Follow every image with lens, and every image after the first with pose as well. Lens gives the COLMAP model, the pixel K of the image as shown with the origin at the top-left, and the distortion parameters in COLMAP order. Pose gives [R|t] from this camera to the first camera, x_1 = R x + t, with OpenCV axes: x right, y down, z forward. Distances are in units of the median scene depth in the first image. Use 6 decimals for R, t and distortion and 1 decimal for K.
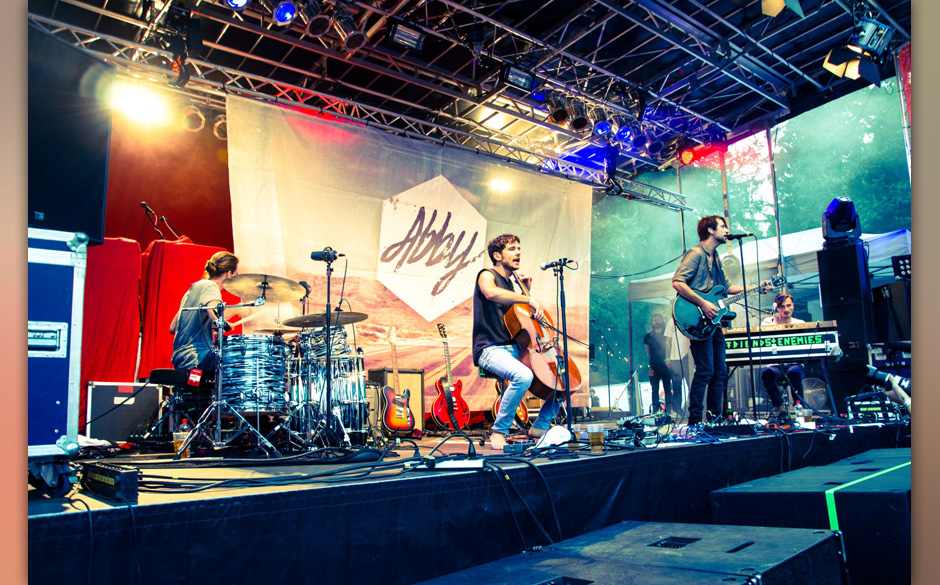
lens RADIAL K [[669.9, 0, 470.0], [0, 669.9, 292.5], [0, 0, 1]] dist [-0.103569, 0.059320]
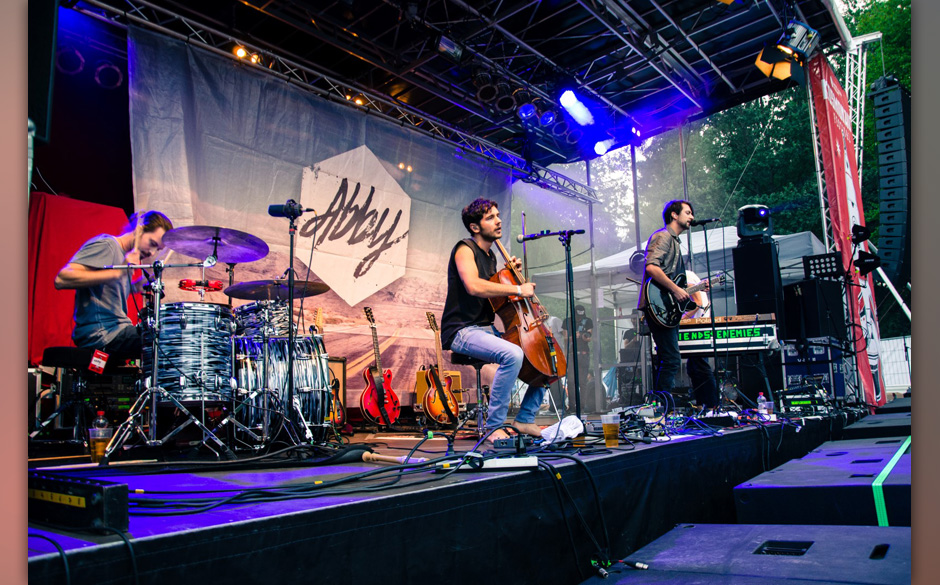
lens RADIAL K [[674.4, 0, 470.0], [0, 674.4, 292.5], [0, 0, 1]] dist [-0.073474, 0.001735]
pose [[0.979886, 0.030653, 0.197188, -0.097805], [-0.031642, 0.999498, 0.001867, 0.022951], [-0.197032, -0.008068, 0.980364, 0.093798]]
